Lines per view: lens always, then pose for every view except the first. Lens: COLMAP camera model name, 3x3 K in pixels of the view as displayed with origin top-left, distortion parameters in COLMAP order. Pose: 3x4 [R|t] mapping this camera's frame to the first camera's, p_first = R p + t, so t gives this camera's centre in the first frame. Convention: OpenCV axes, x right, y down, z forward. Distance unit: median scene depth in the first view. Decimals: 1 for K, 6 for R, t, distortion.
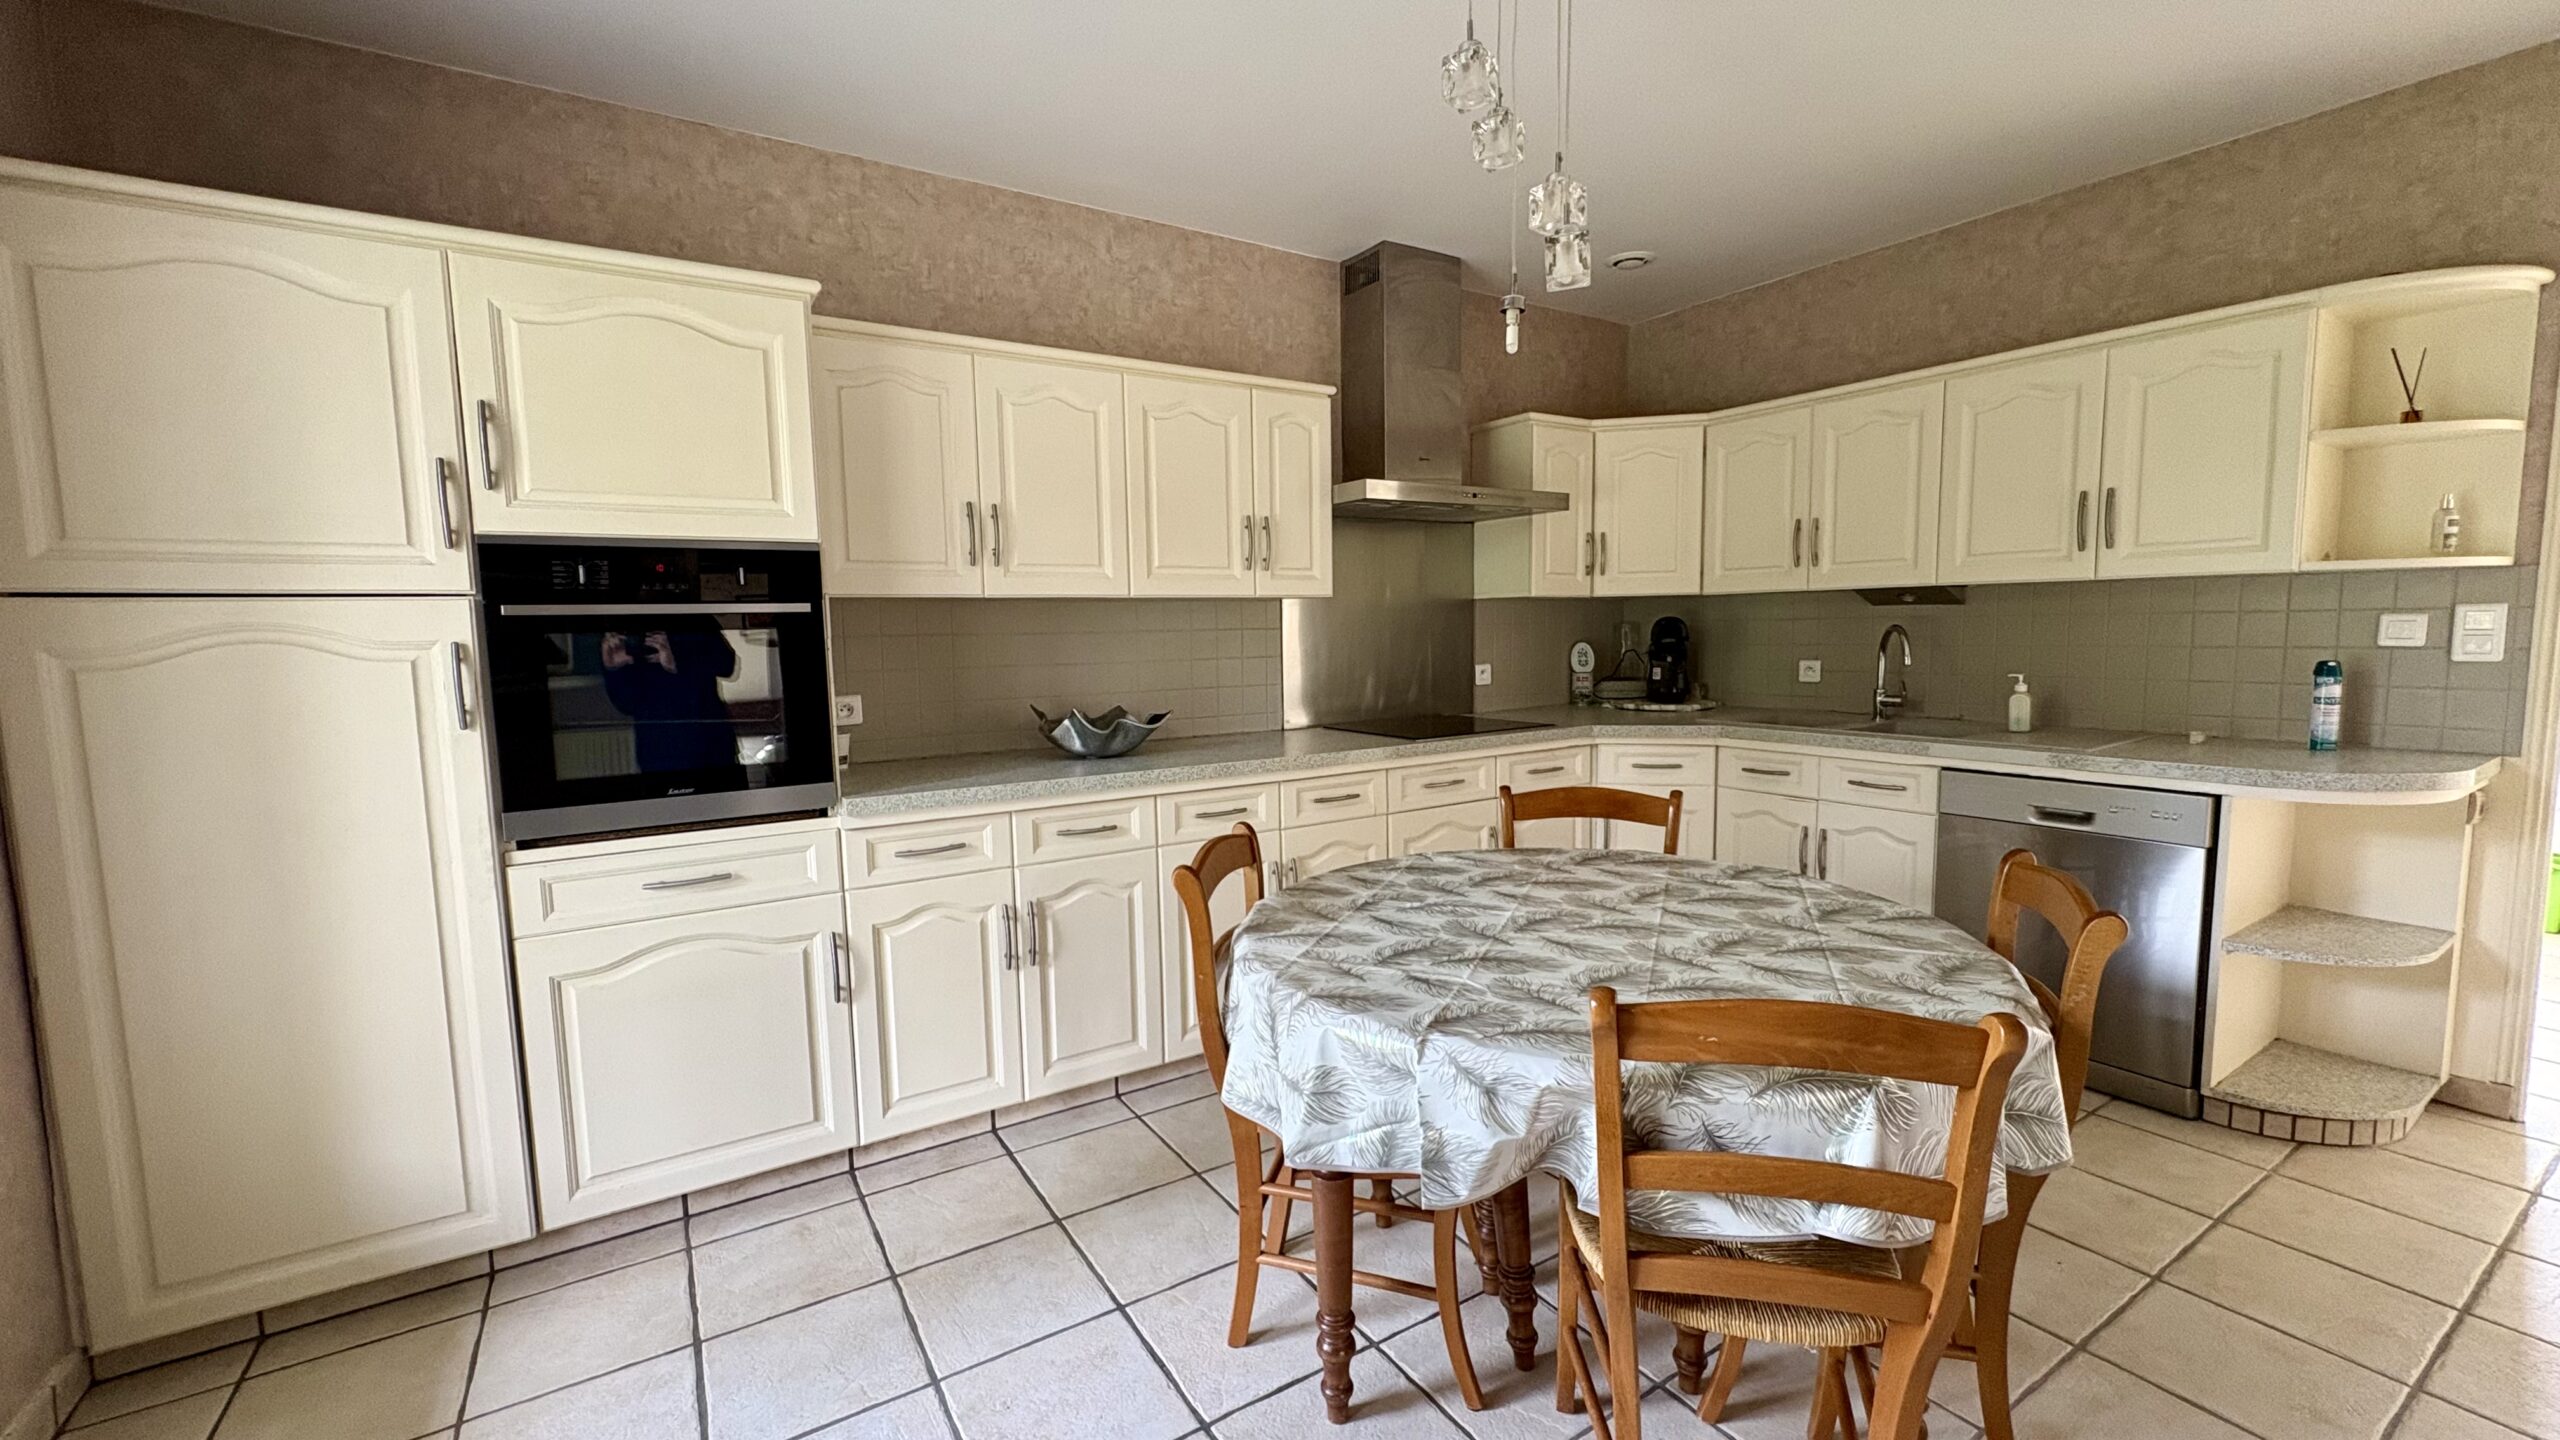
lens RADIAL K [[1034.4, 0, 1282.5], [0, 1034.4, 720.7], [0, 0, 1]] dist [-0.000255, 0.000081]
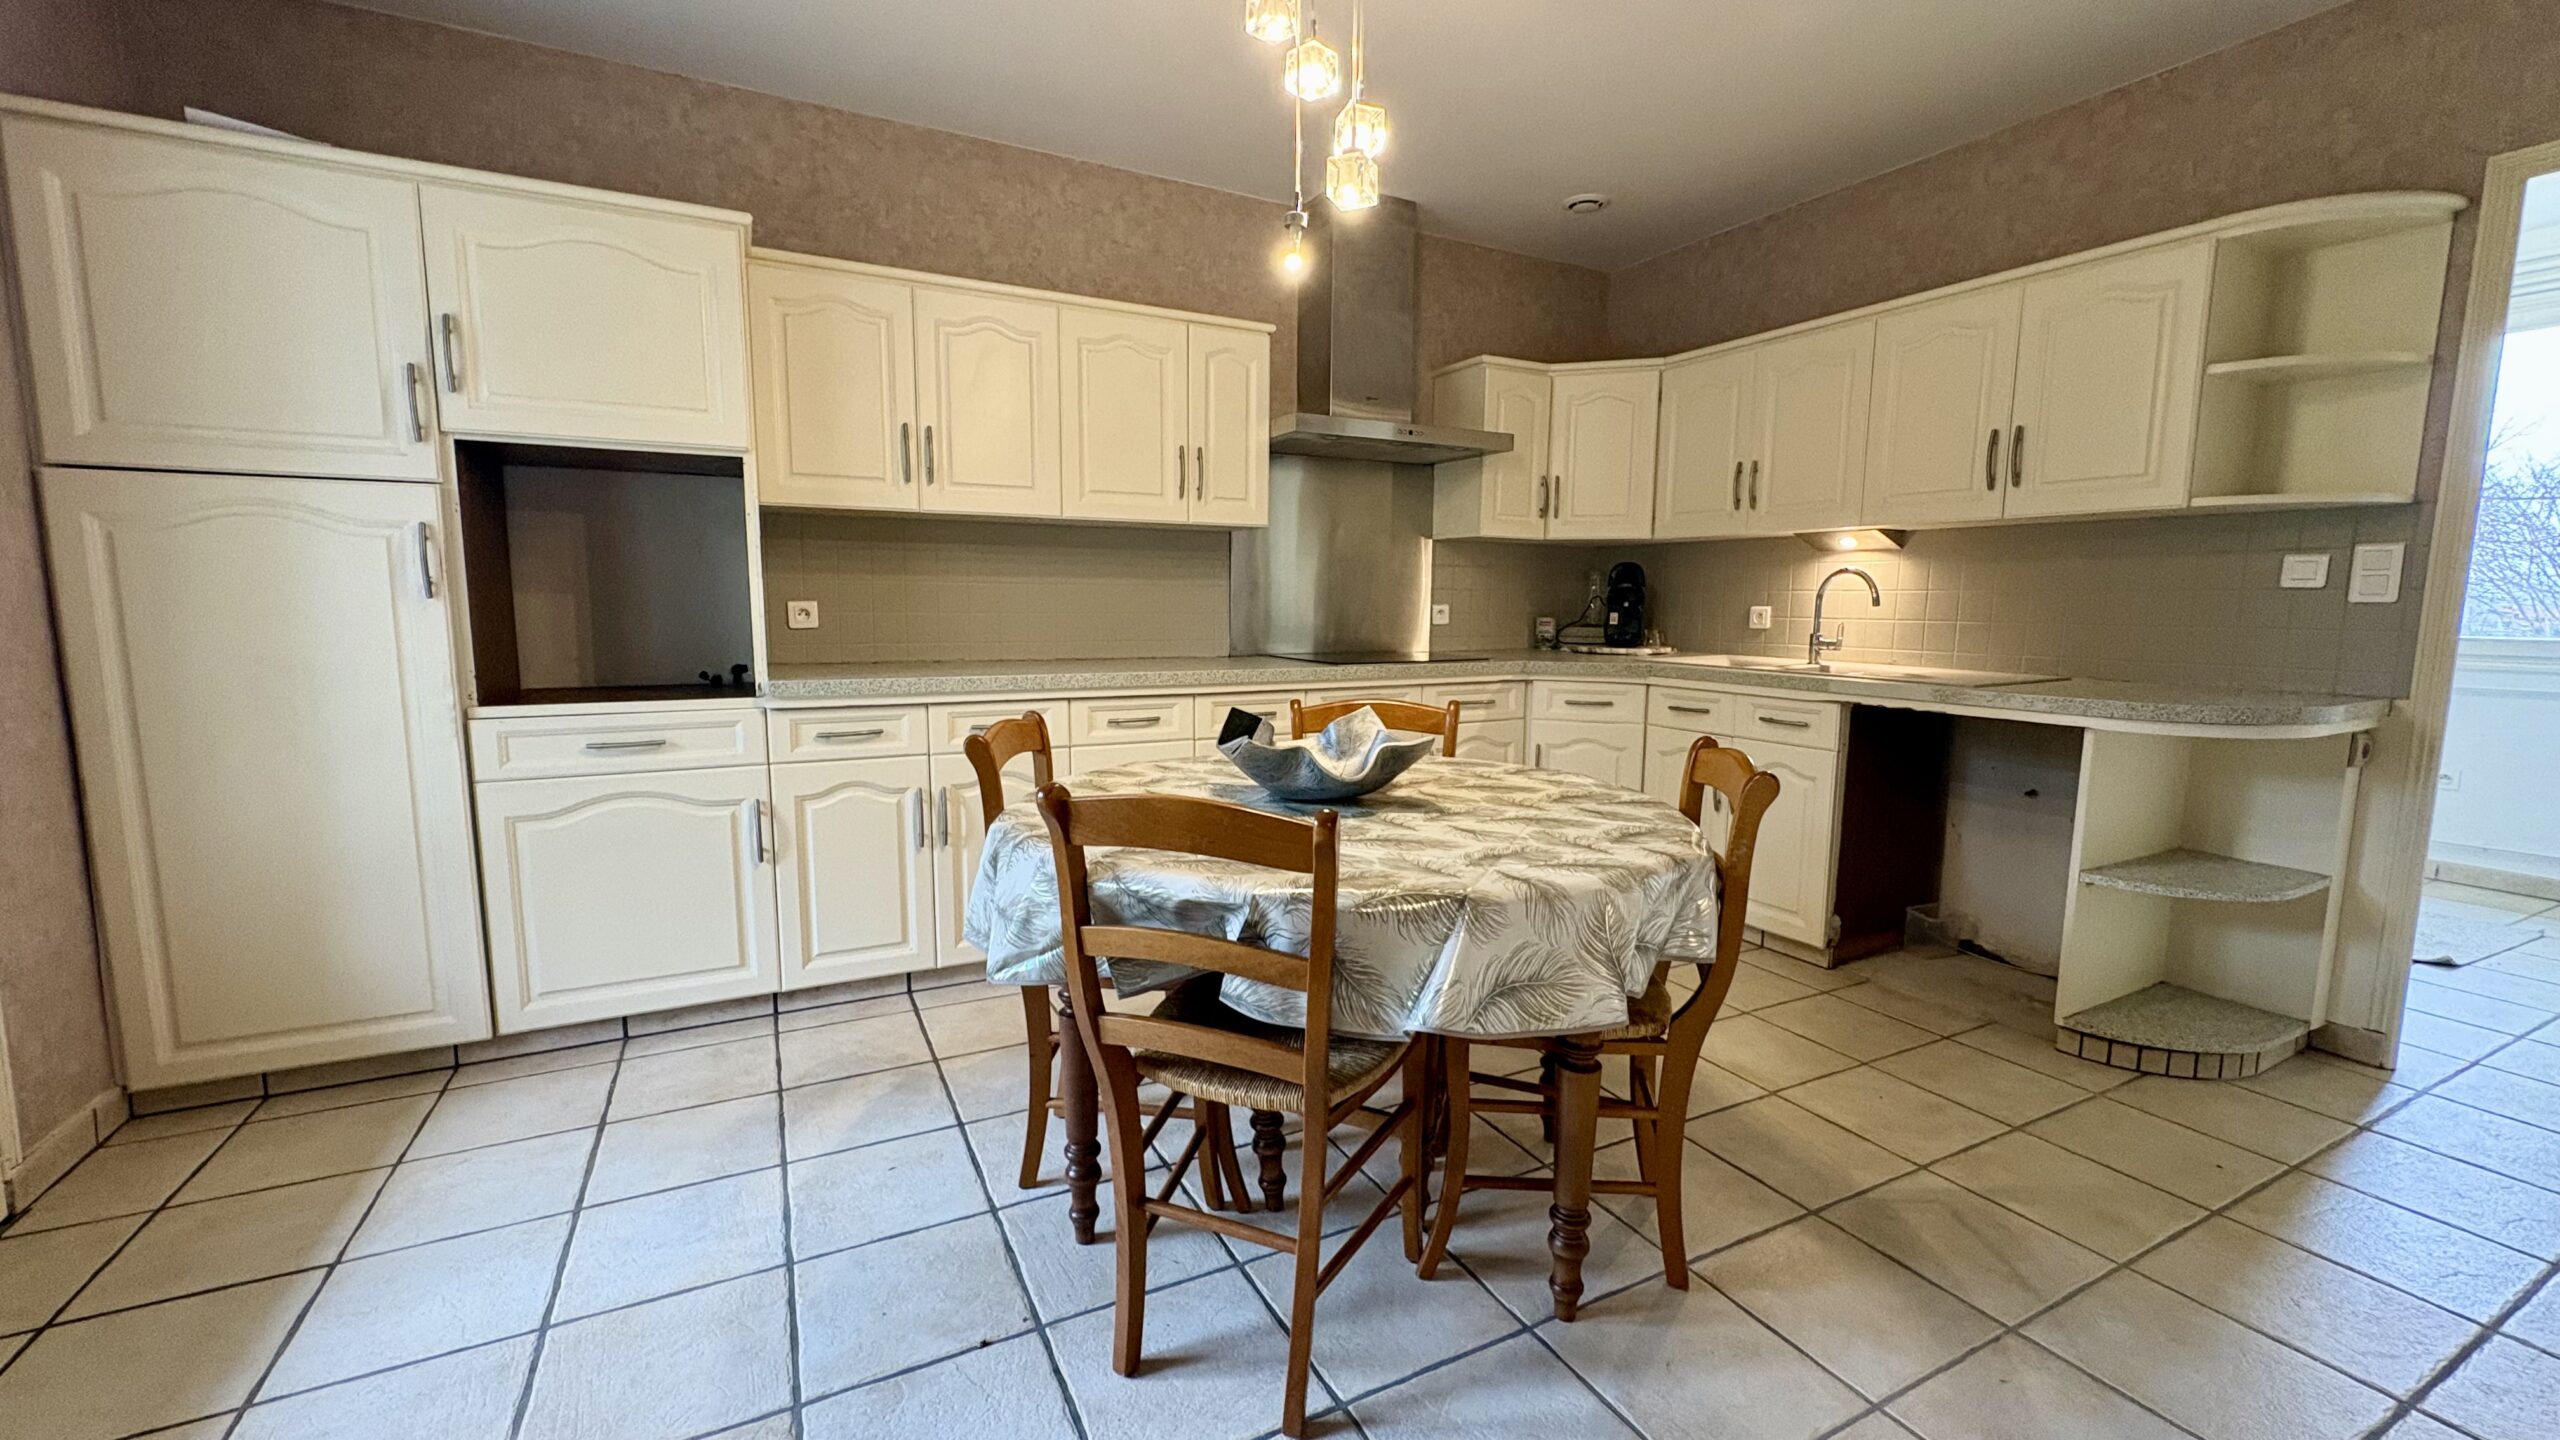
lens RADIAL K [[1034.4, 0, 1287.1], [0, 1034.4, 725.0], [0, 0, 1]] dist [-0.000255, 0.000081]
pose [[0.995776, 0.036744, -0.084139, 0.214451], [-0.034293, 0.998950, 0.030383, 0.063624], [0.085167, -0.027369, 0.995991, -0.067801]]
